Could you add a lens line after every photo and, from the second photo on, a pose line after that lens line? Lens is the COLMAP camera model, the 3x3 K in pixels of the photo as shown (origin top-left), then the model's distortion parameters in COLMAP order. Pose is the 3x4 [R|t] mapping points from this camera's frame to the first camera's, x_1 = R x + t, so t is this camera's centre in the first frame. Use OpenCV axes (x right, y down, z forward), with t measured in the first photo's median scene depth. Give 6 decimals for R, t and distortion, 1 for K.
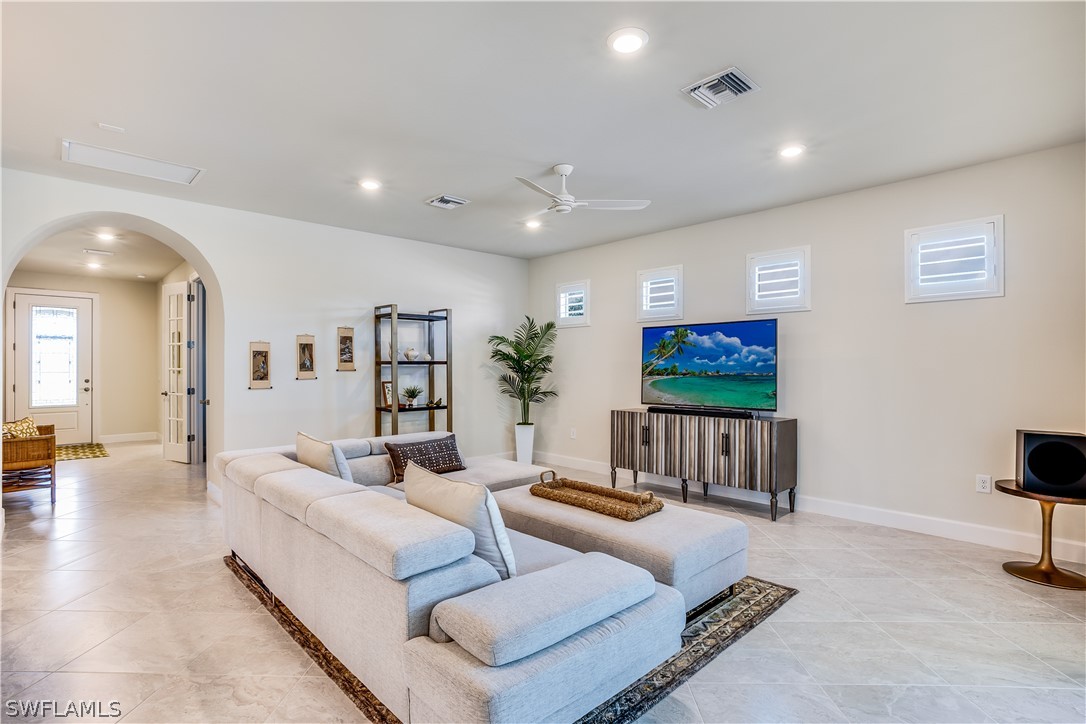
lens RADIAL K [[542.9, 0, 543.0], [0, 542.9, 362.0], [0, 0, 1]] dist [-0.047915, 0.034024]
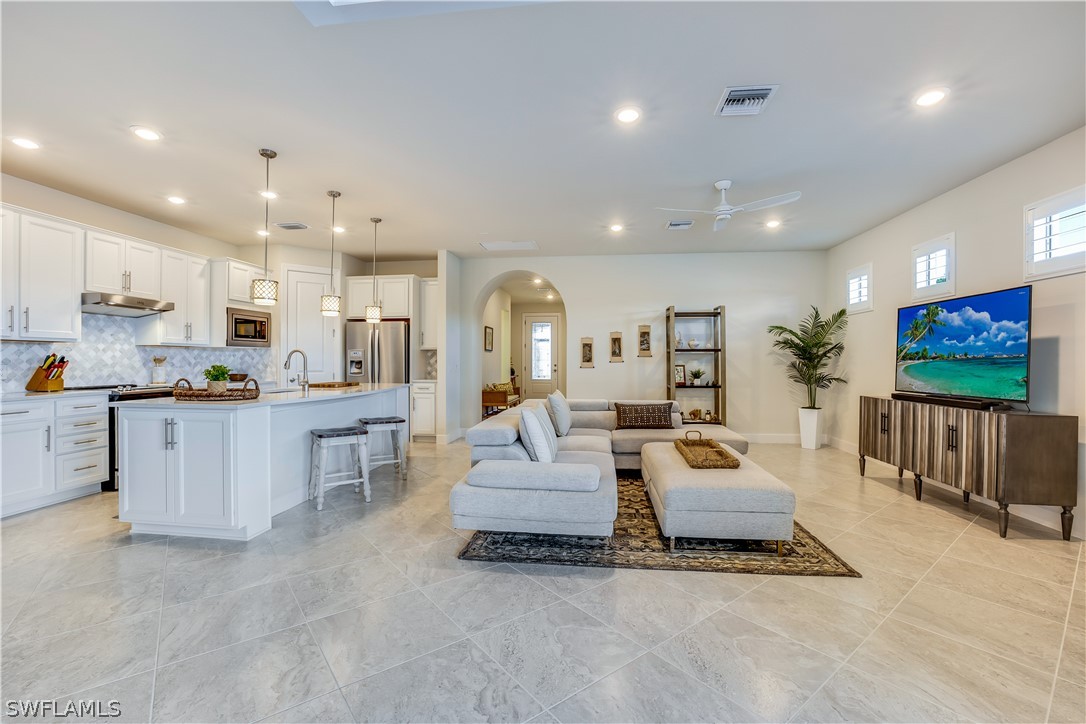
lens RADIAL K [[482.4, 0, 539.4], [0, 482.4, 363.3], [0, 0, 1]] dist [-0.022034, 0.009538]
pose [[0.626760, 0.006203, -0.779188, 0.468765], [0.001385, 0.999958, 0.009075, 0.023675], [0.779211, -0.006767, 0.626725, 0.013136]]
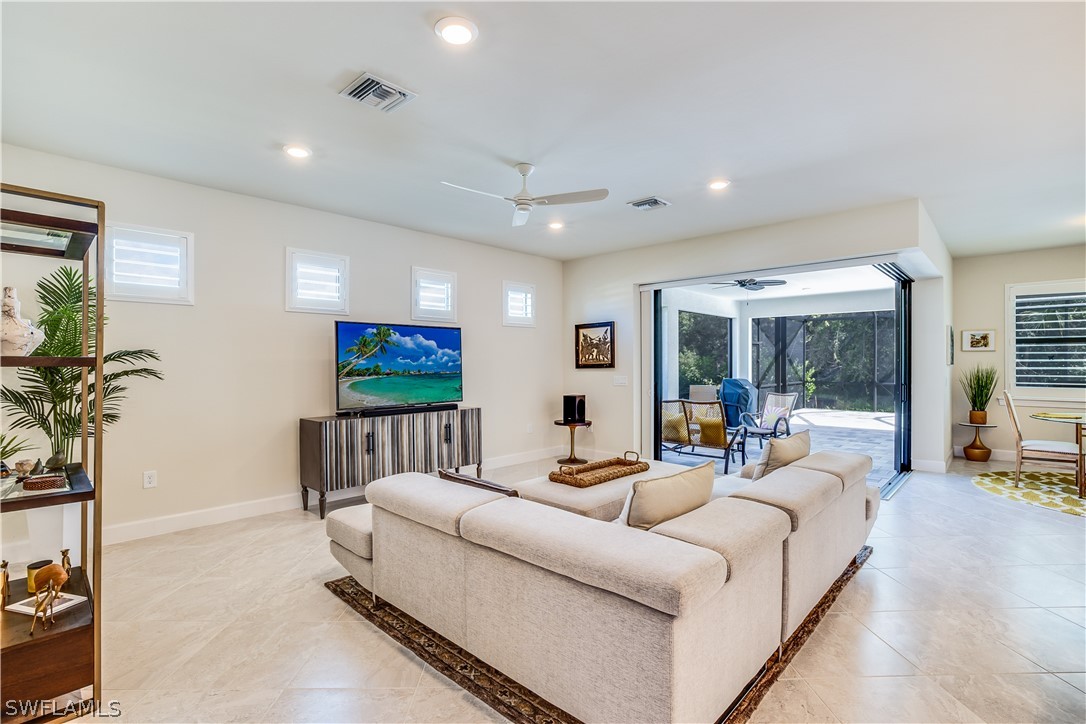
lens RADIAL K [[482.4, 0, 539.4], [0, 482.4, 363.3], [0, 0, 1]] dist [-0.022034, 0.009538]
pose [[-0.036617, 0.006055, 0.999311, -0.634063], [-0.004679, 0.999970, -0.006230, 0.007355], [-0.999318, -0.004904, -0.036588, 0.763393]]
